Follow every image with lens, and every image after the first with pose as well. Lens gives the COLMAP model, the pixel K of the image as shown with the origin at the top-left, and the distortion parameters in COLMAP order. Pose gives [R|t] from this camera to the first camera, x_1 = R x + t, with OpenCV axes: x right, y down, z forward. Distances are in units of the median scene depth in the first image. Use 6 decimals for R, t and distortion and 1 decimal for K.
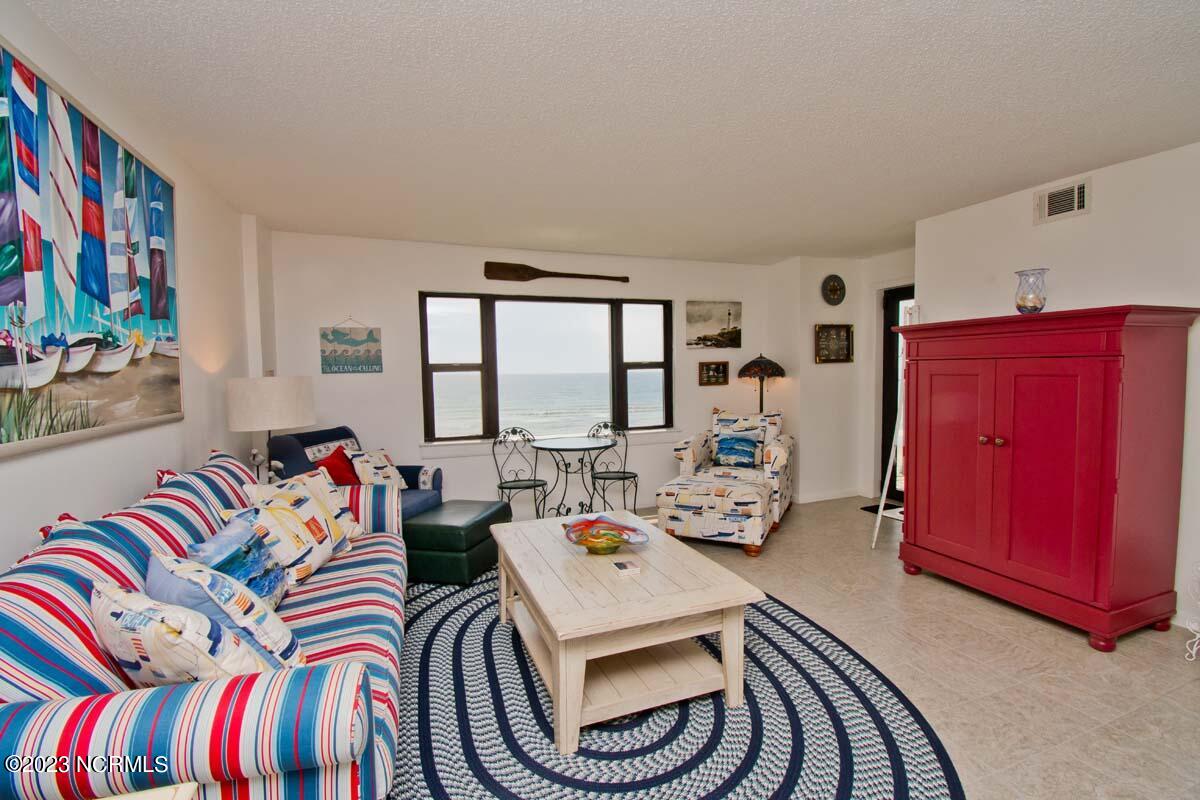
lens RADIAL K [[526.7, 0, 600.0], [0, 526.7, 400.0], [0, 0, 1]] dist [0.002316, -0.014691]
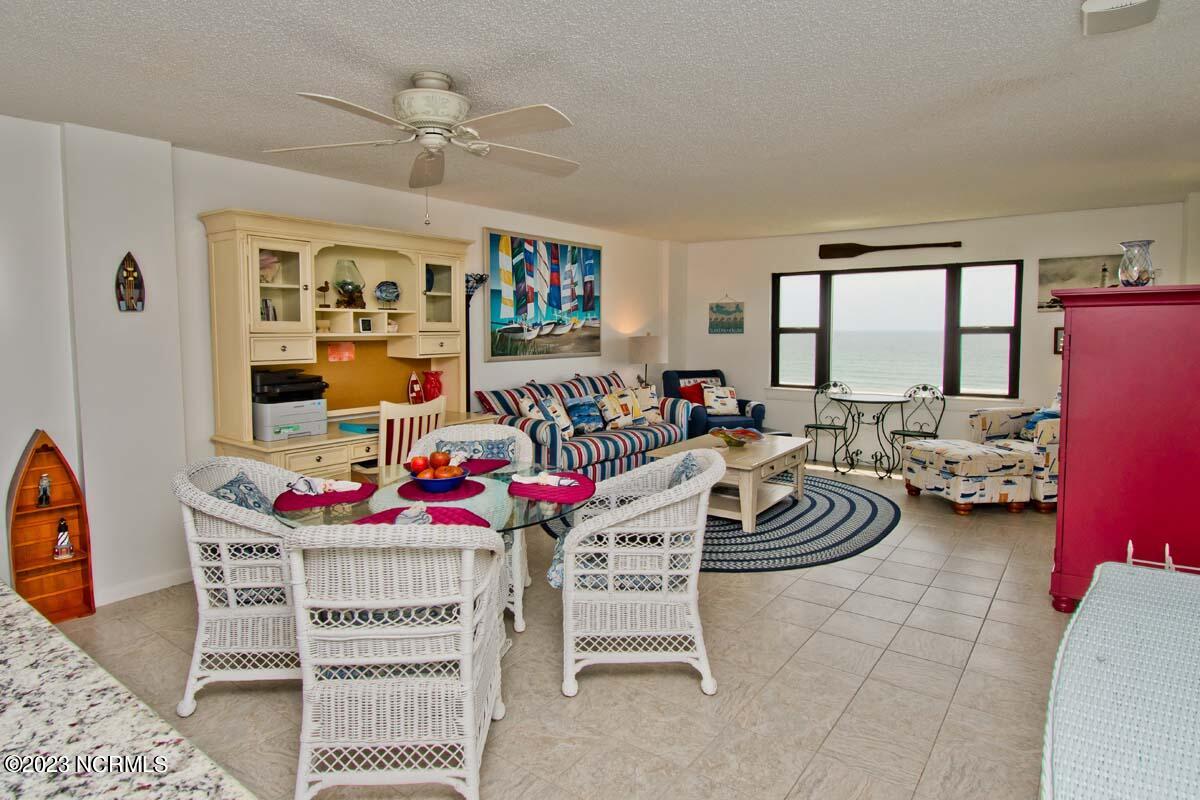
lens RADIAL K [[668.4, 0, 604.4], [0, 668.4, 375.7], [0, 0, 1]] dist [-0.003278, -0.000864]
pose [[0.552314, 0.070908, -0.830615, 1.558079], [-0.051172, 0.997381, 0.051119, -0.021391], [0.832064, 0.014270, 0.554496, -0.539434]]
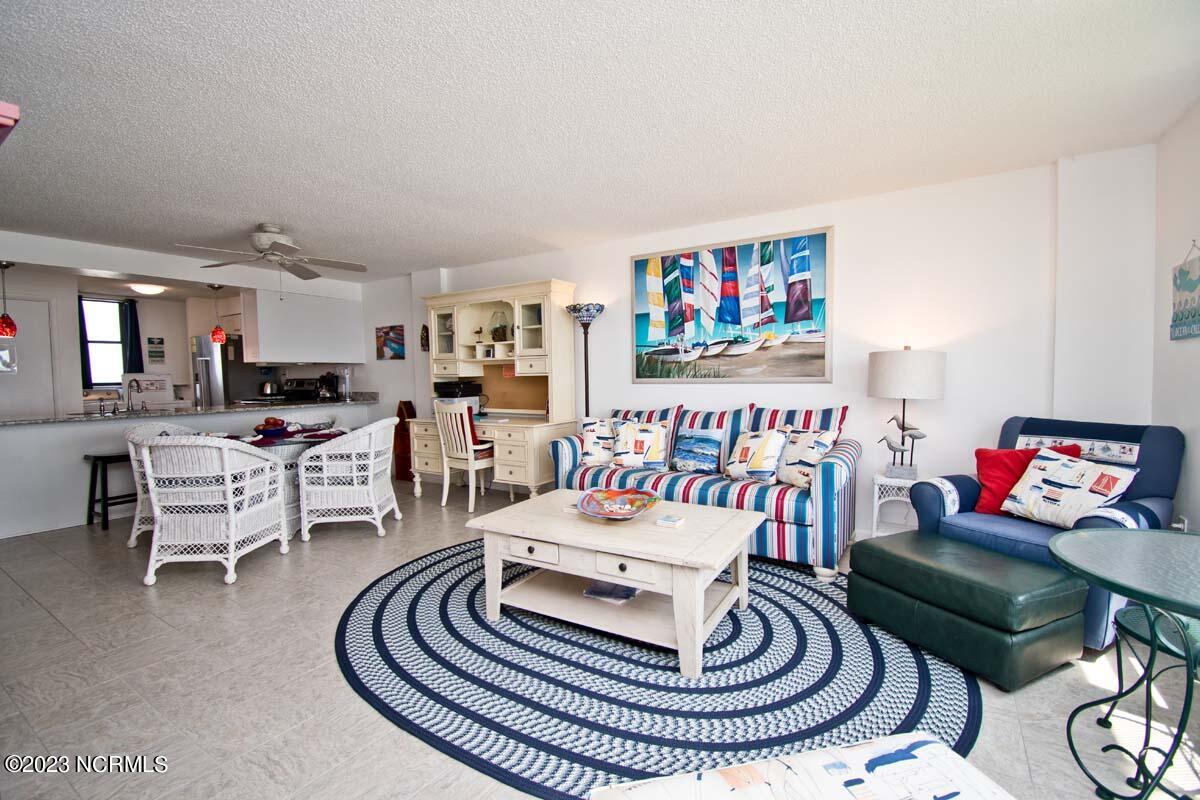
lens RADIAL K [[526.7, 0, 600.0], [0, 526.7, 400.0], [0, 0, 1]] dist [0.002316, -0.014691]
pose [[-0.790935, 0.055188, -0.609406, 0.692499], [-0.006862, 0.995062, 0.099018, -0.059070], [0.611862, 0.082498, -0.786651, 1.840231]]
